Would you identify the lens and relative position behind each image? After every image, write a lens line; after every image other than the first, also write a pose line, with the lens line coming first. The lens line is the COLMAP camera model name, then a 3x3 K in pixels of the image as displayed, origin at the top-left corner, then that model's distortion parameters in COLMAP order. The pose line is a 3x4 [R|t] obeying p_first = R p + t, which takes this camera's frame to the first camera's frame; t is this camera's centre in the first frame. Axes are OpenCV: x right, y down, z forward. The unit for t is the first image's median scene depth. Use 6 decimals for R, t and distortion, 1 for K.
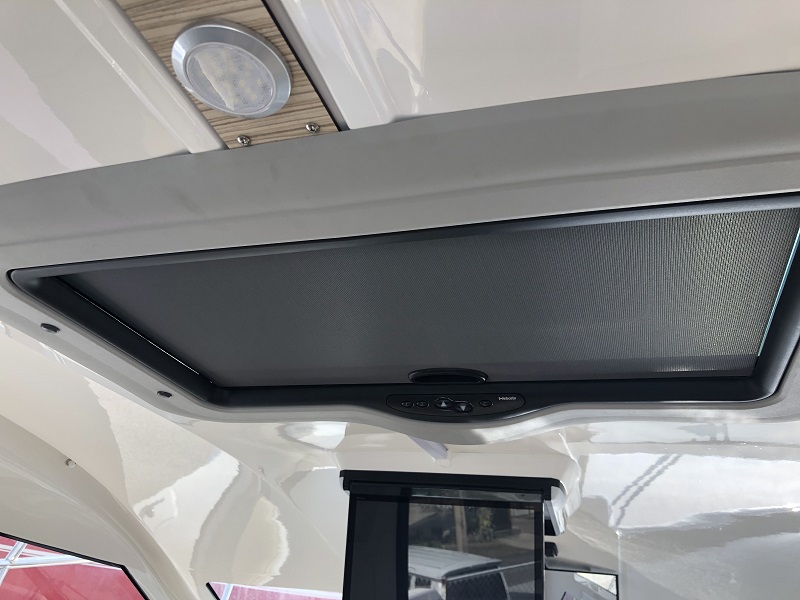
lens RADIAL K [[638.1, 0, 435.4], [0, 638.1, 298.6], [0, 0, 1]] dist [0.085860, -0.191630]
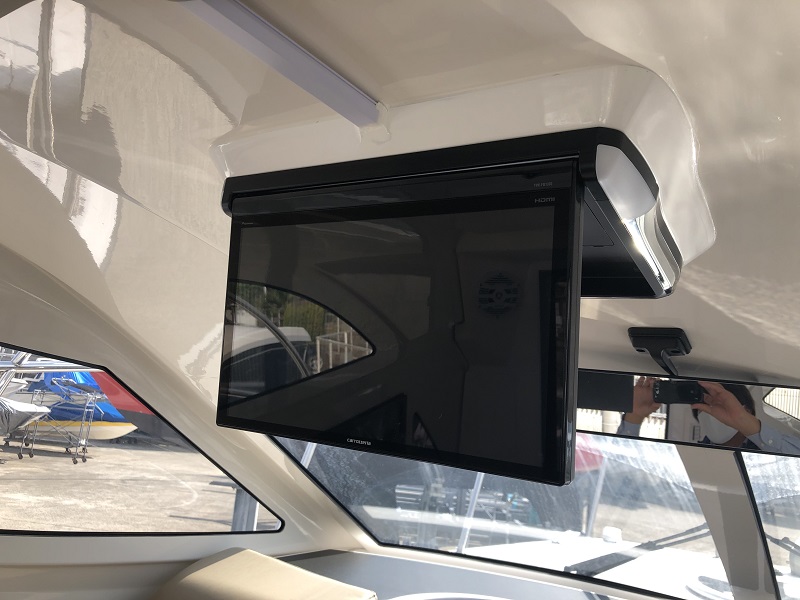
lens RADIAL K [[638.1, 0, 435.4], [0, 638.1, 298.6], [0, 0, 1]] dist [0.085860, -0.191630]
pose [[0.950017, -0.017971, -0.311680, 0.199230], [0.087275, 0.973827, 0.209868, 0.280795], [0.299751, -0.226580, 0.926721, 0.557217]]
